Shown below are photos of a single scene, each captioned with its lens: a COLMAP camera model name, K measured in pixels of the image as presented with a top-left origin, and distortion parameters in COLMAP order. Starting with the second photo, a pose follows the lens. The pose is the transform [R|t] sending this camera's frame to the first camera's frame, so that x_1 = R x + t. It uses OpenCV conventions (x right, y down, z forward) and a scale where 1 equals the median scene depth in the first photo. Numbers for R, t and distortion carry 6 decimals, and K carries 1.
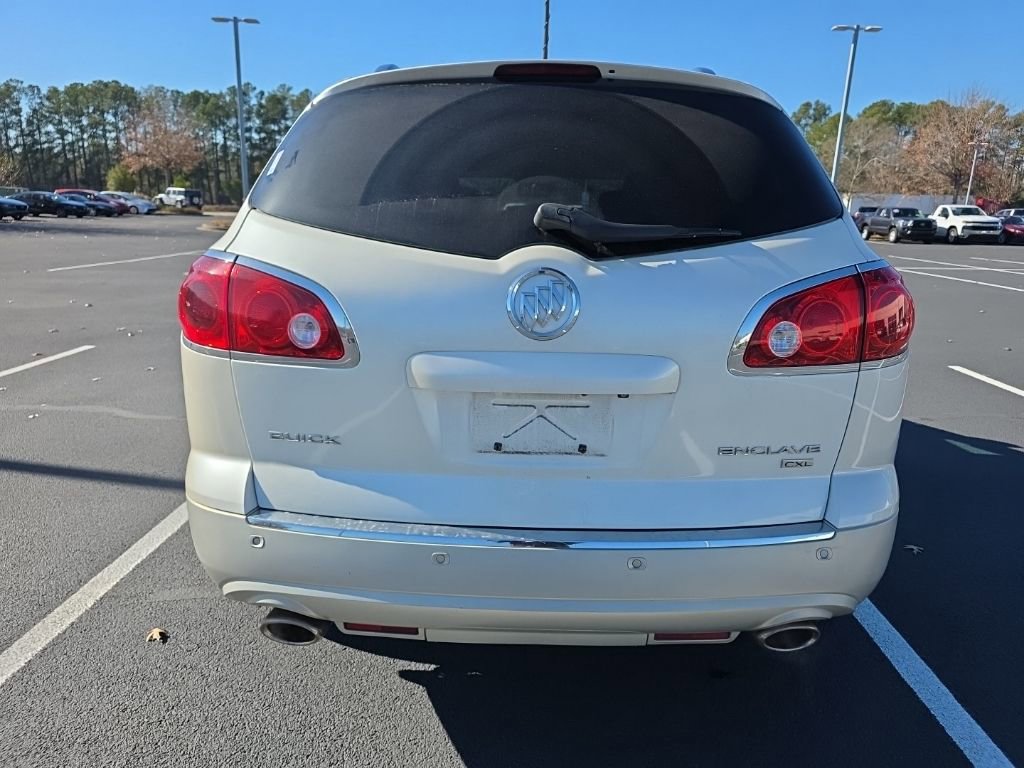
lens RADIAL K [[714.3, 0, 509.8], [0, 714.3, 388.6], [0, 0, 1]] dist [0.049920, -0.029406]
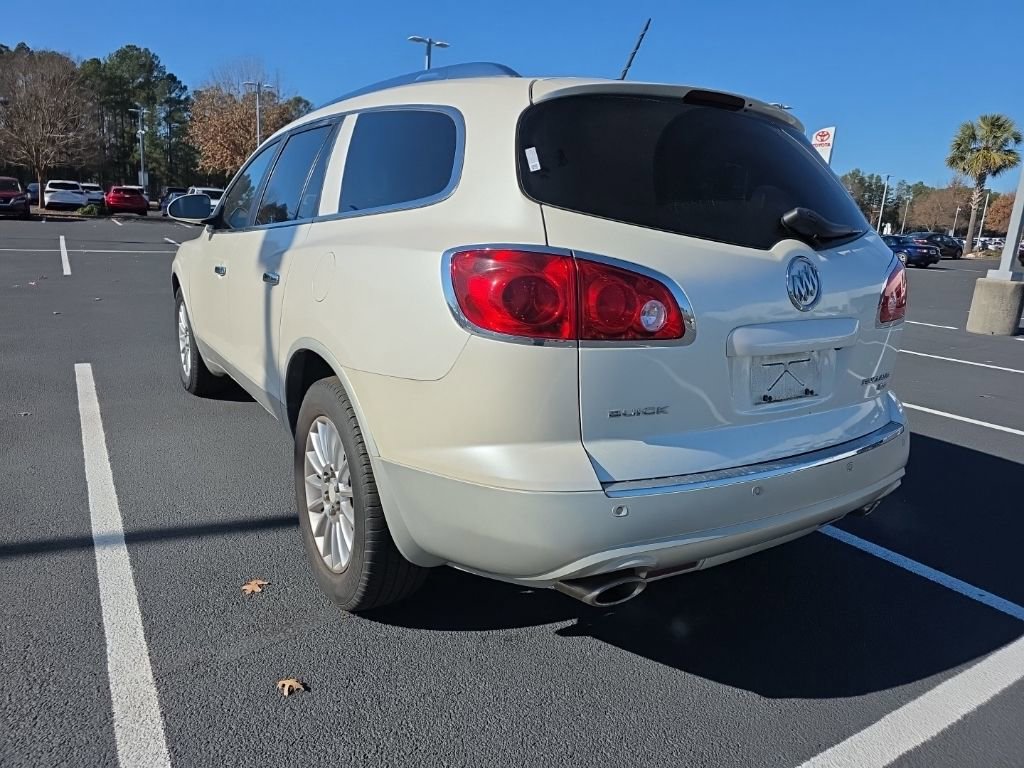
lens RADIAL K [[714.3, 0, 514.1], [0, 714.3, 389.2], [0, 0, 1]] dist [0.049920, -0.029406]
pose [[0.832572, -0.110850, 0.542711, -0.750614], [0.103374, 0.993652, 0.044370, -0.025969], [-0.544185, 0.019161, 0.838747, 0.119231]]
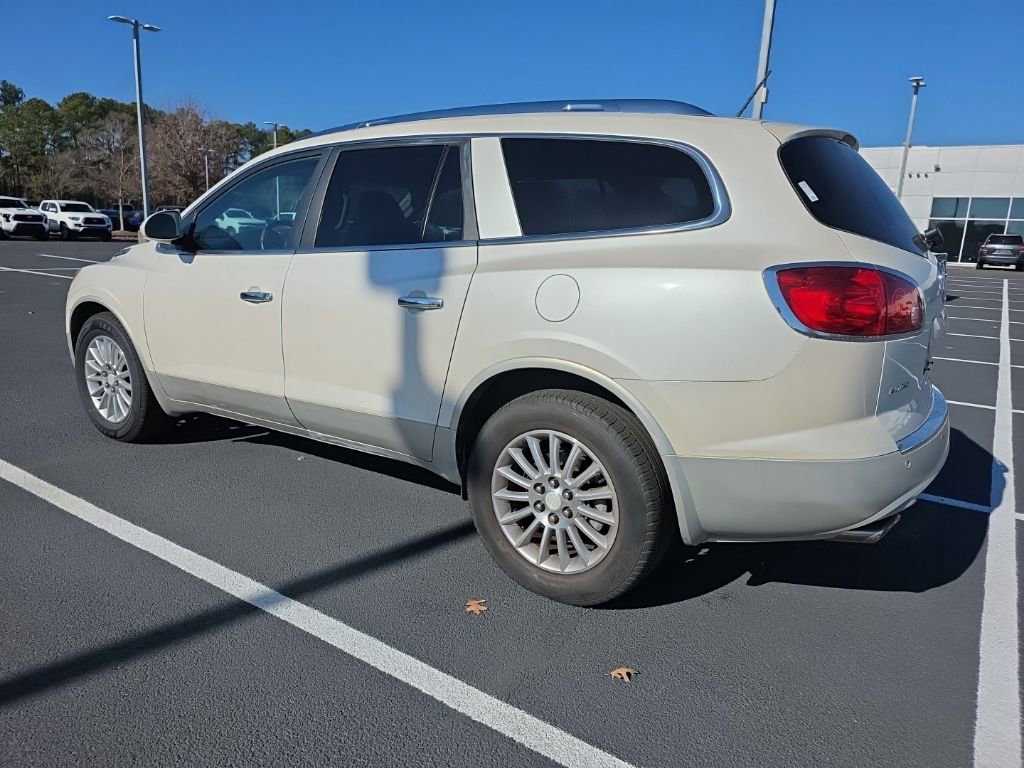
lens RADIAL K [[714.3, 0, 515.1], [0, 714.3, 402.1], [0, 0, 1]] dist [0.049920, -0.029406]
pose [[0.537617, -0.201027, 0.818875, -1.569244], [0.184268, 0.975700, 0.118548, -0.200475], [-0.822808, 0.087159, 0.561596, 0.741843]]
